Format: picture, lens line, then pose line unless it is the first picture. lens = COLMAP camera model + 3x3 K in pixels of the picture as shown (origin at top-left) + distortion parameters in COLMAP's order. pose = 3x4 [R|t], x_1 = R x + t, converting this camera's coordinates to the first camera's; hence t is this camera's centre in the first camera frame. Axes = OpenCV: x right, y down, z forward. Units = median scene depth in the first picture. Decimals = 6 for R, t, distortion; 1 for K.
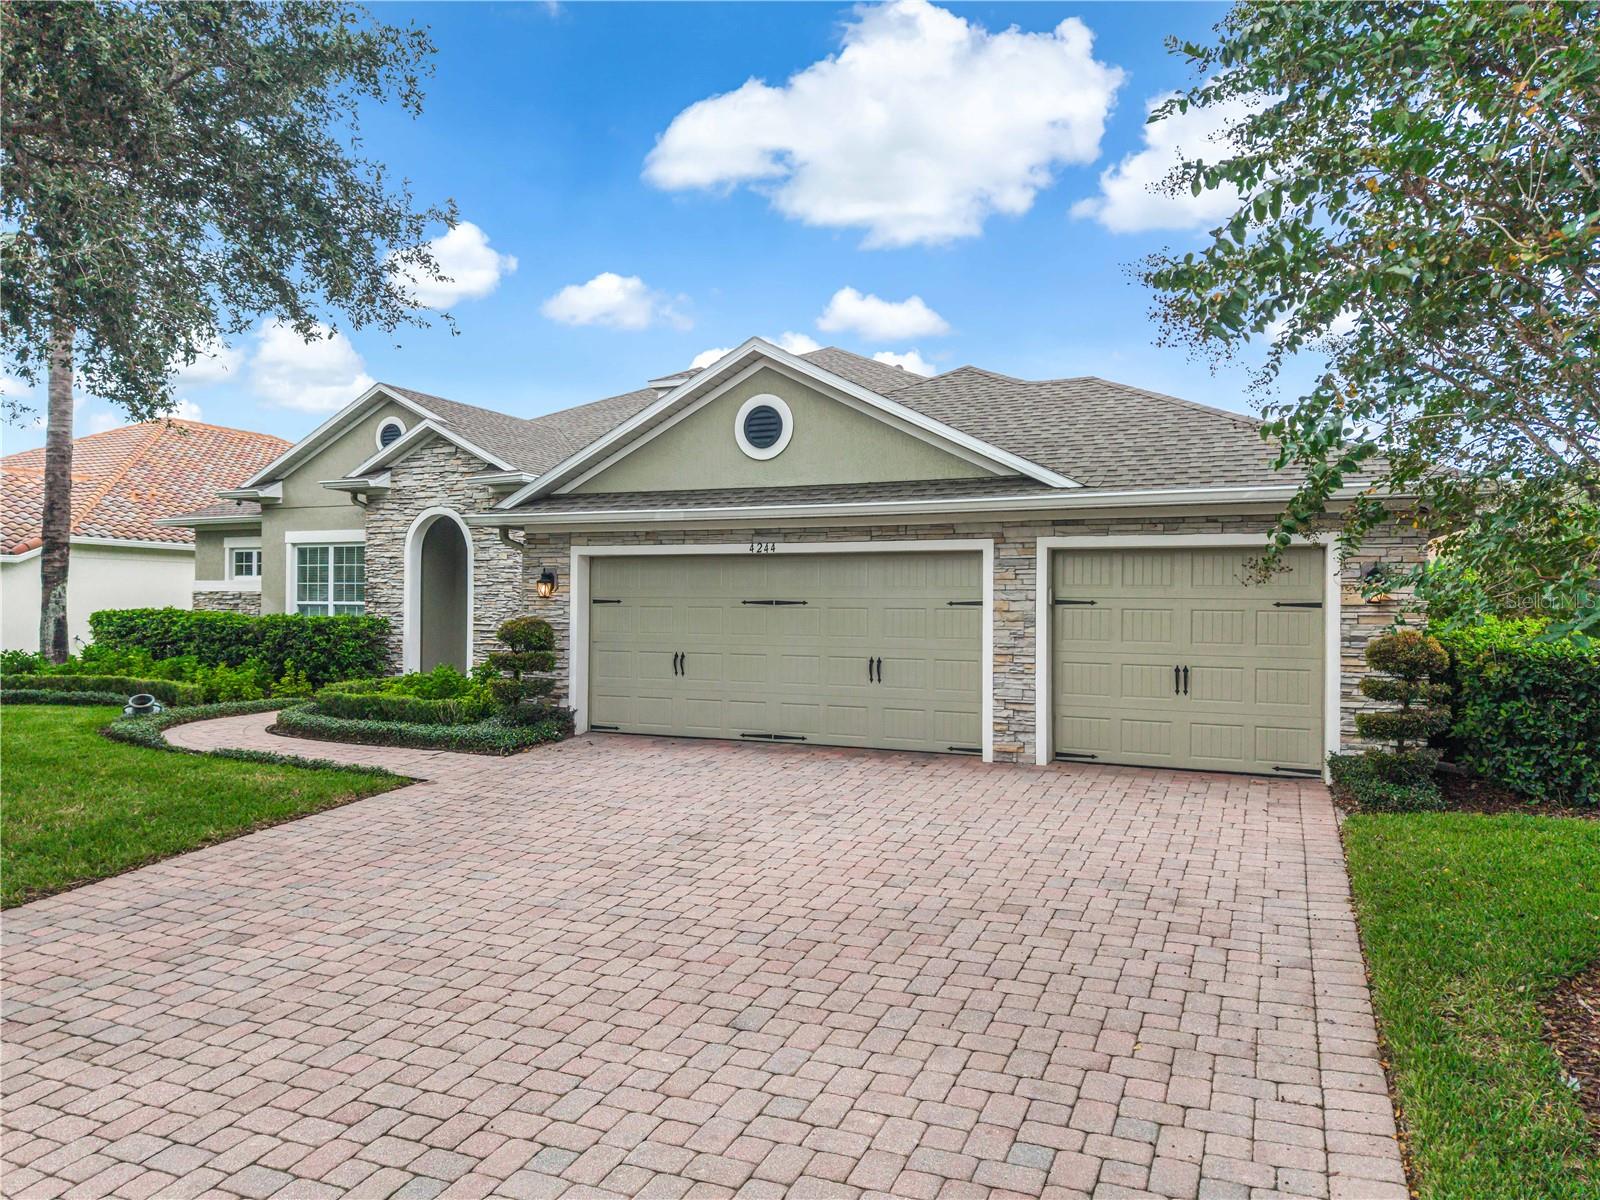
lens RADIAL K [[1130.8, 0, 801.0], [0, 1130.8, 577.7], [0, 0, 1]] dist [0.006338, 0.000165]
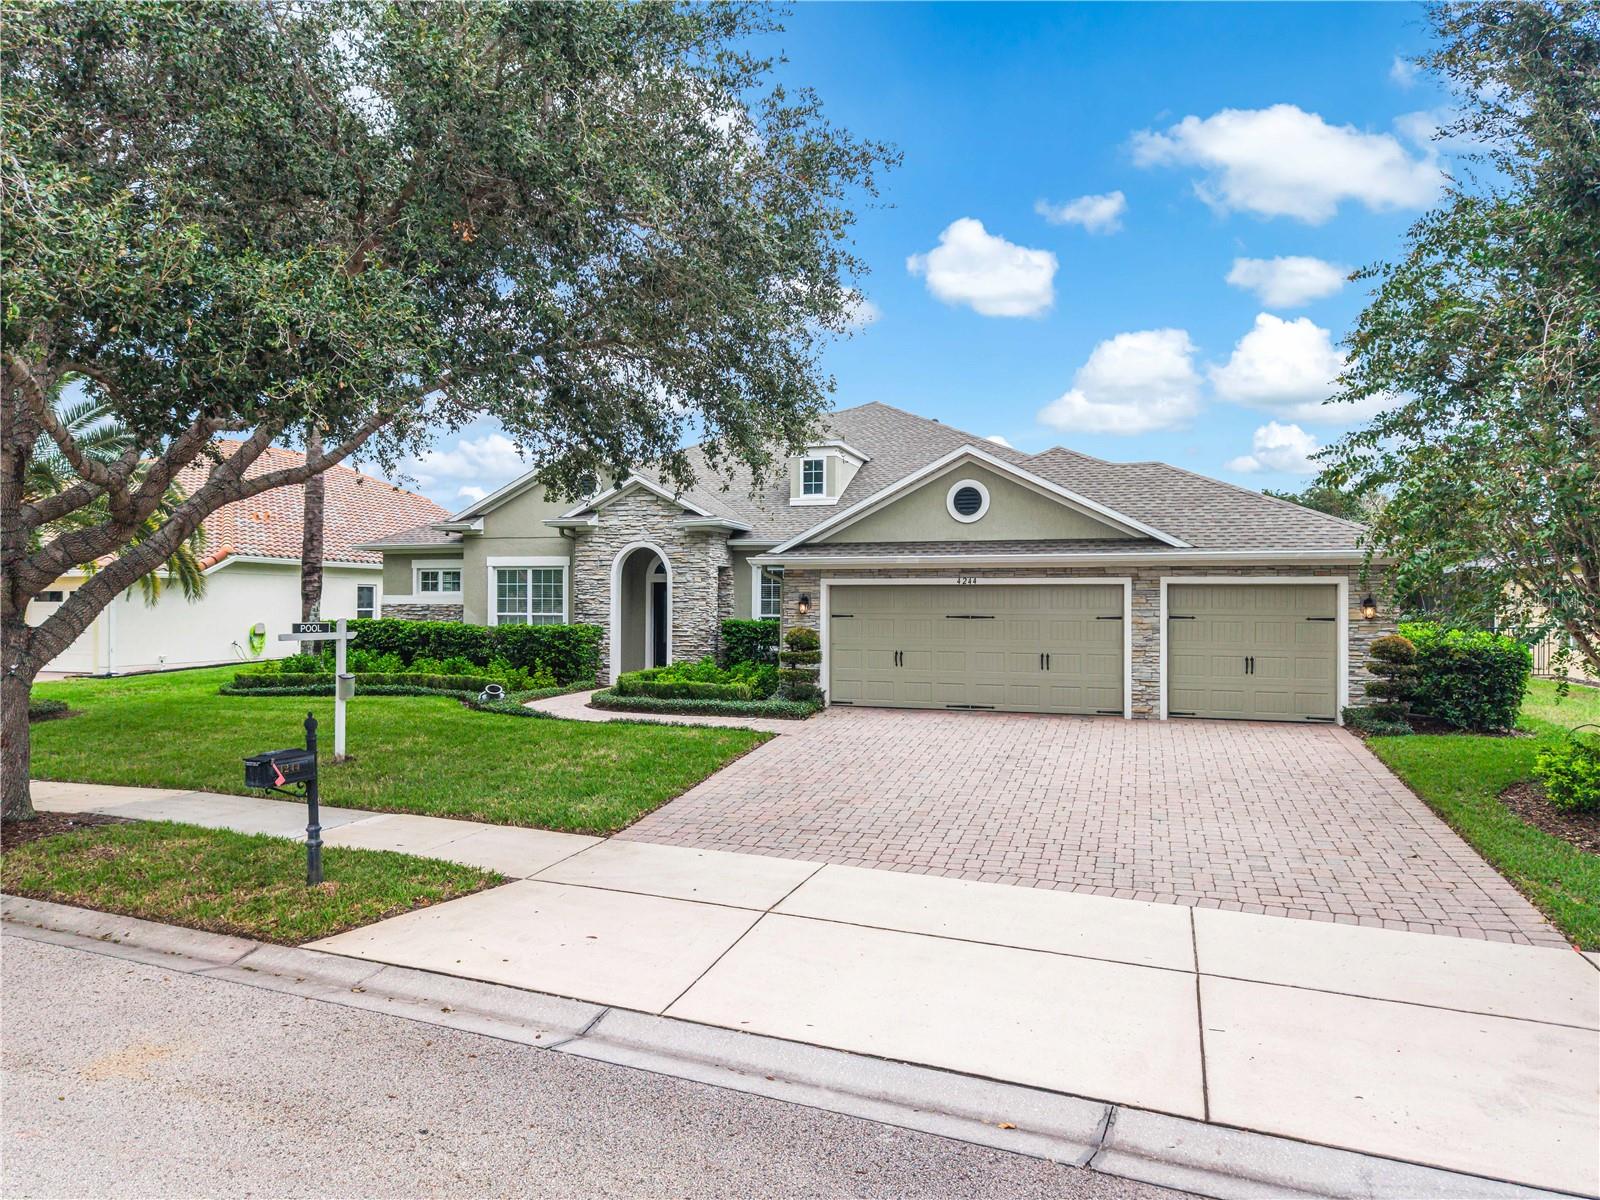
lens RADIAL K [[1115.9, 0, 797.7], [0, 1115.9, 606.9], [0, 0, 1]] dist [0.019270, -0.022312]
pose [[0.994237, -0.003316, 0.107150, -0.378809], [0.000411, 0.999632, 0.027123, -0.029340], [-0.107201, -0.026922, 0.993873, -0.415531]]
